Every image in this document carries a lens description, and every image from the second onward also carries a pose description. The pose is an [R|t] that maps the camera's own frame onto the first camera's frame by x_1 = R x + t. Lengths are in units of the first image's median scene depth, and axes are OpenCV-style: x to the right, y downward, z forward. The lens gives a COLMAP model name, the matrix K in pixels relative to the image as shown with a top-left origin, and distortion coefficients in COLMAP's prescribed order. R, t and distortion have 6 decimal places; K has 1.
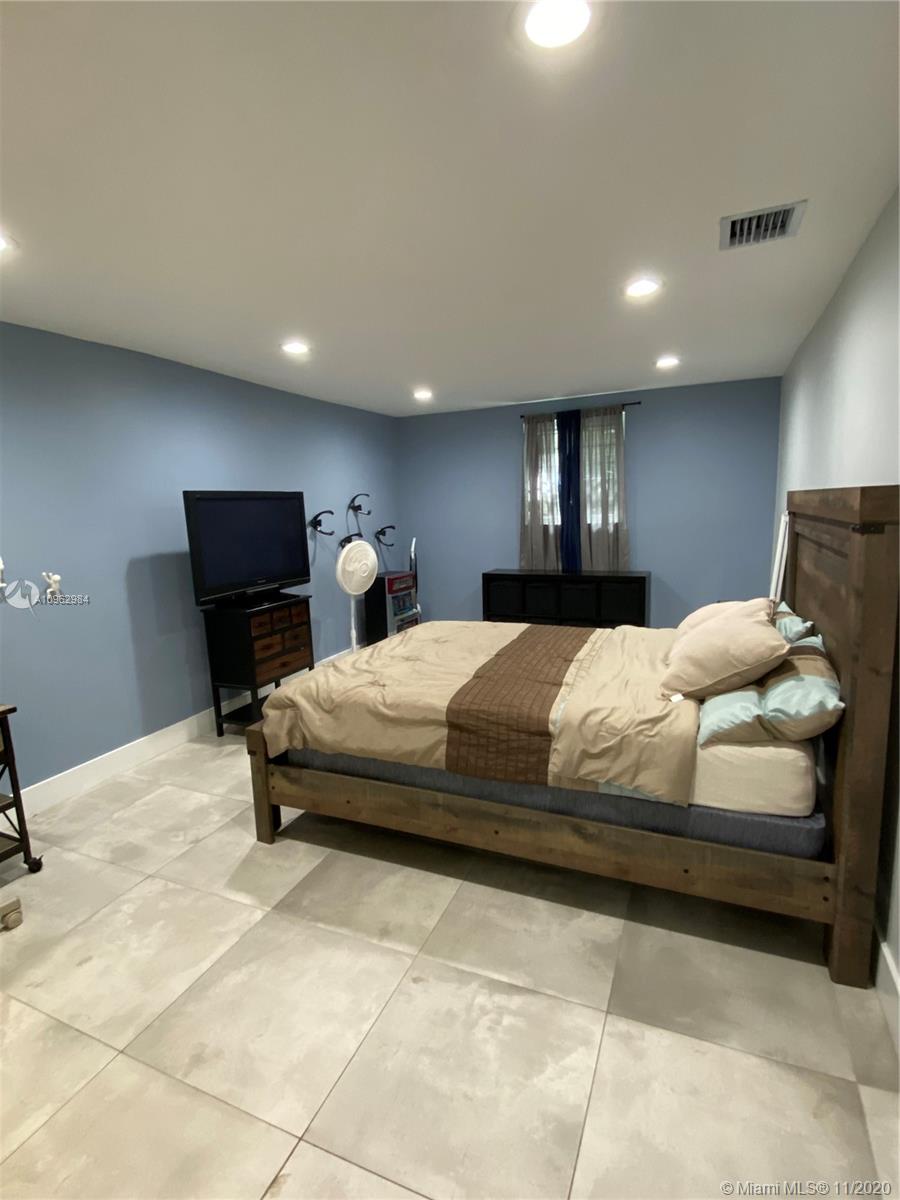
lens RADIAL K [[582.9, 0, 452.9], [0, 582.9, 597.9], [0, 0, 1]] dist [0.005238, -0.007019]
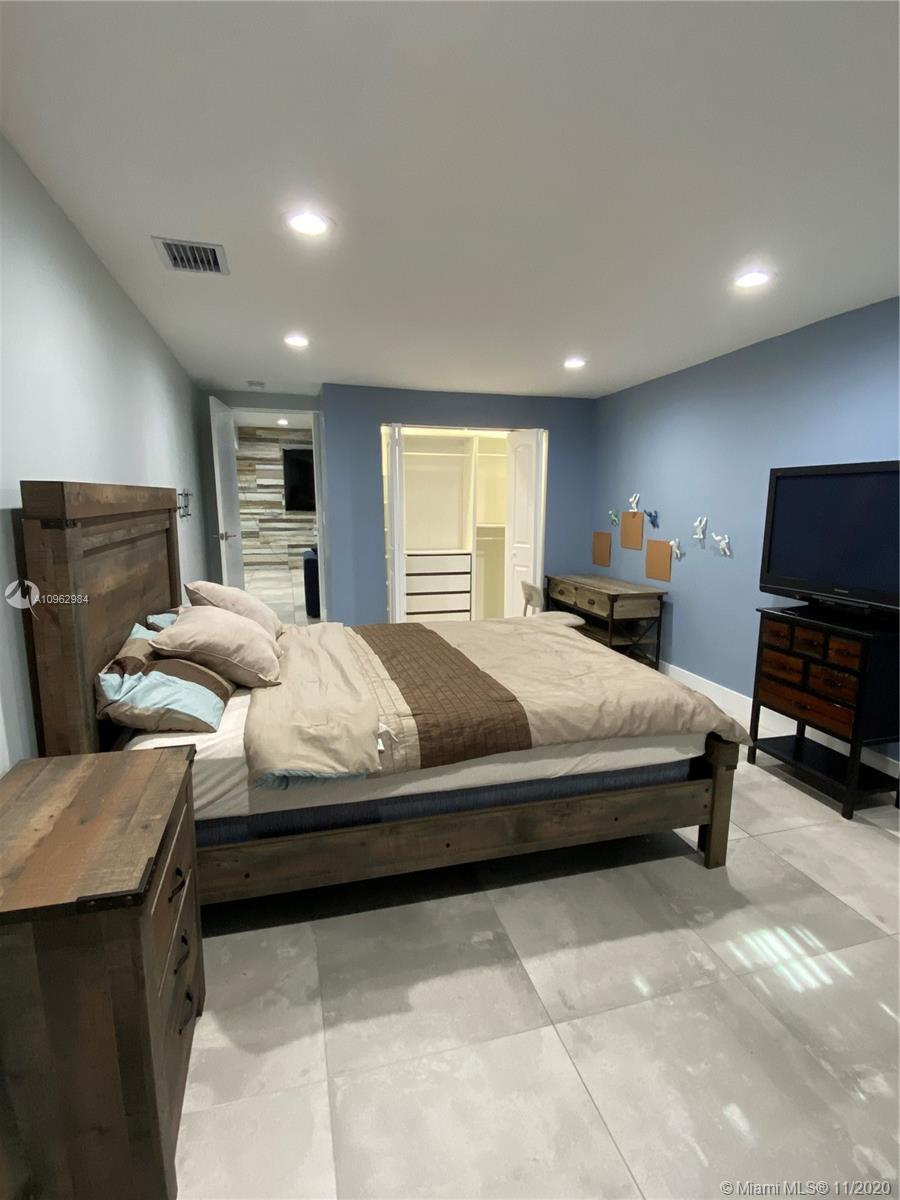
lens RADIAL K [[582.9, 0, 446.8], [0, 582.9, 598.7], [0, 0, 1]] dist [0.005238, -0.007019]
pose [[-0.772133, 0.139837, -0.619884, 0.496448], [-0.078226, 0.947152, 0.311102, -0.206719], [0.630627, 0.288703, -0.720388, 1.227315]]
